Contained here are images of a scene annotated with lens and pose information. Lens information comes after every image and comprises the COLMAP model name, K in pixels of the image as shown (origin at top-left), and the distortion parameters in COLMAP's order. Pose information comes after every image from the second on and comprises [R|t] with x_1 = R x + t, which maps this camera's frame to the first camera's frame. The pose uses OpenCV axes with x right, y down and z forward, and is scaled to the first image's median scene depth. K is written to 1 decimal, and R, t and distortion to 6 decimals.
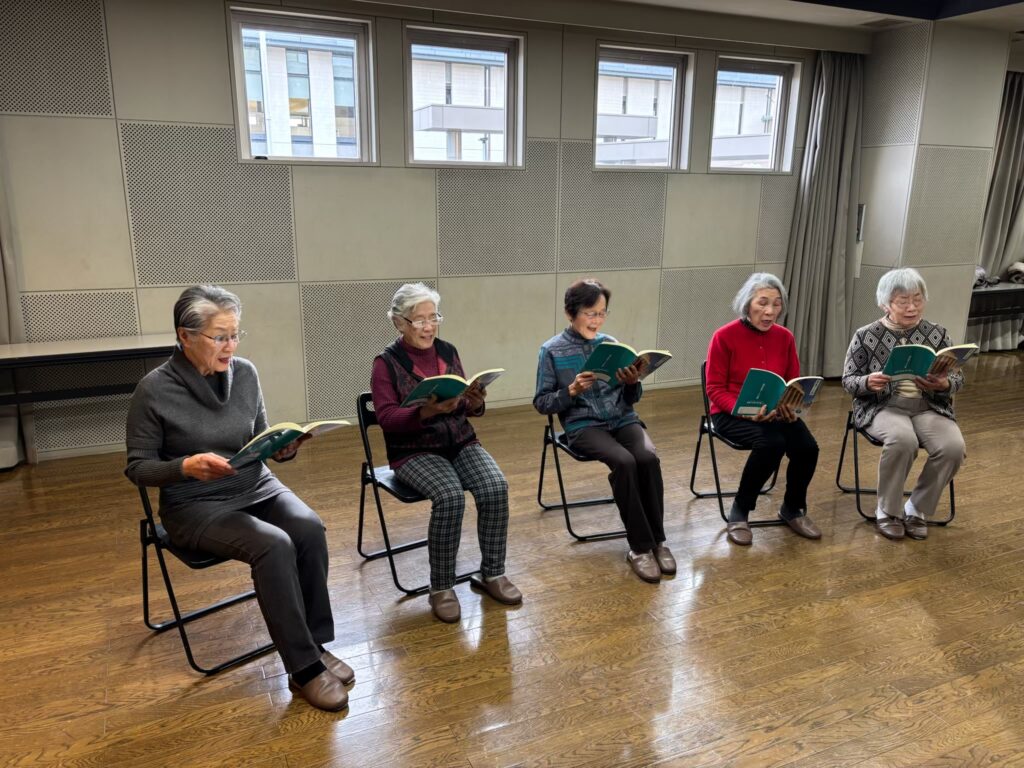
lens RADIAL K [[801.2, 0, 512.0], [0, 801.2, 384.0], [0, 0, 1]] dist [0.010936, 0.002919]
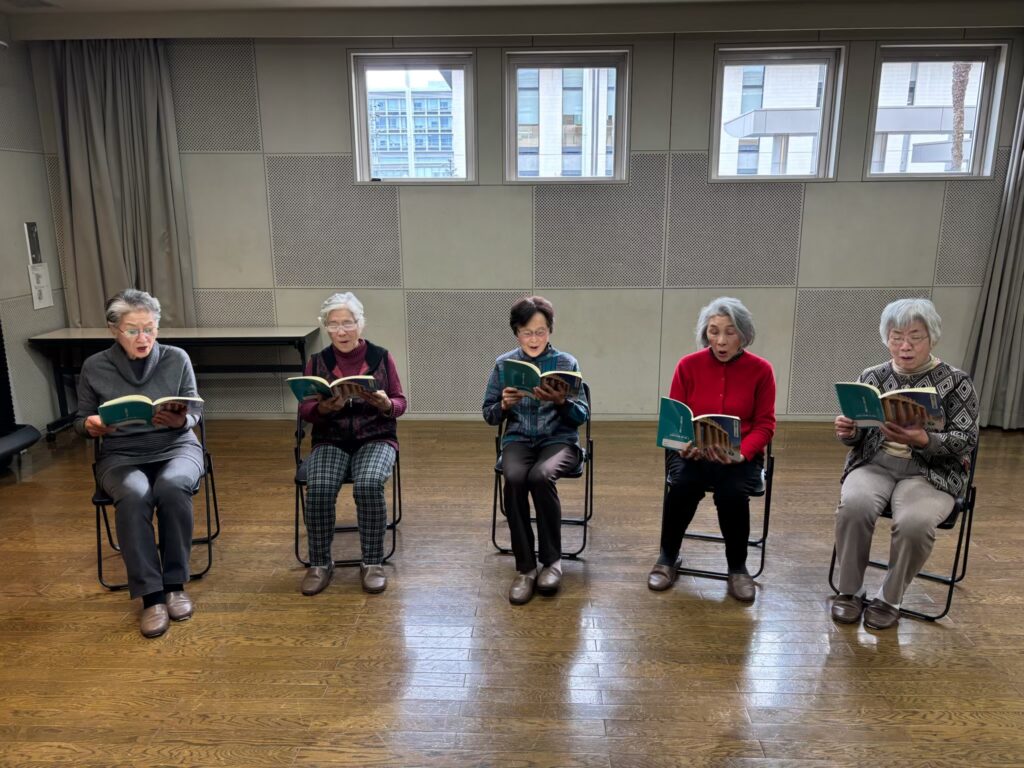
lens RADIAL K [[801.2, 0, 512.0], [0, 801.2, 384.0], [0, 0, 1]] dist [0.010936, 0.002919]
pose [[0.889142, 0.091244, -0.448442, 0.407812], [-0.094234, 0.995426, 0.015698, -0.026493], [0.447823, 0.028301, 0.893674, 0.066479]]
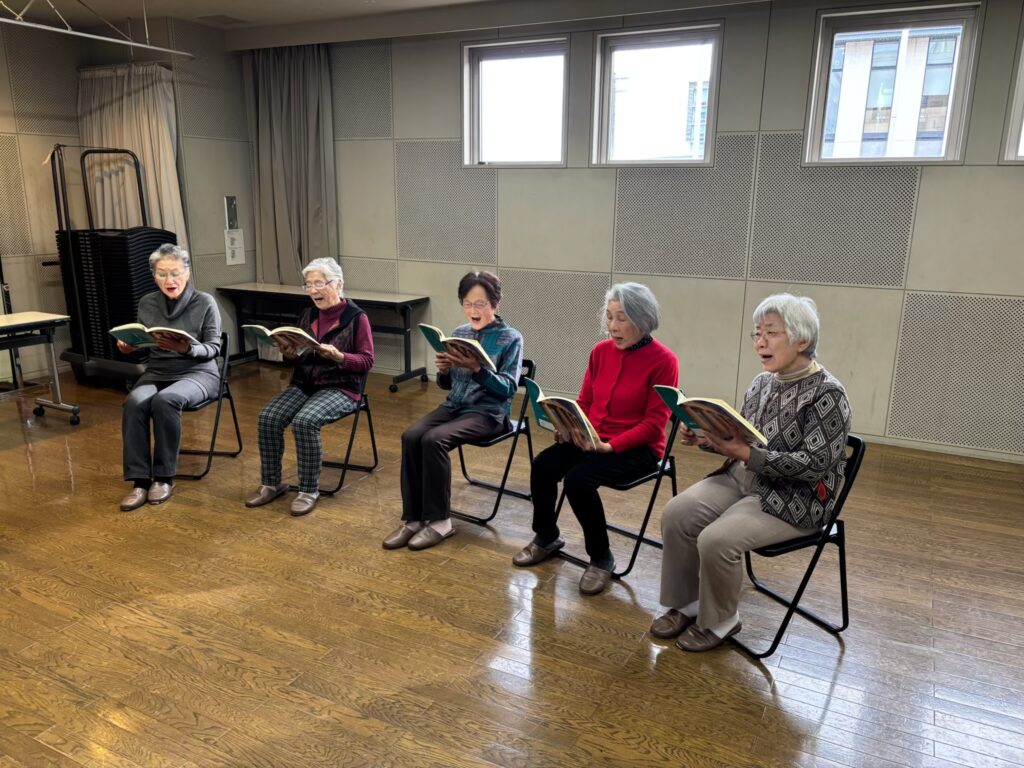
lens RADIAL K [[798.3, 0, 512.0], [0, 798.3, 384.0], [0, 0, 1]] dist [0.017641, 0.003058]
pose [[0.596856, 0.189416, -0.779670, 0.750416], [-0.191132, 0.977326, 0.091120, -0.069842], [0.779251, 0.094635, 0.619526, 0.304084]]
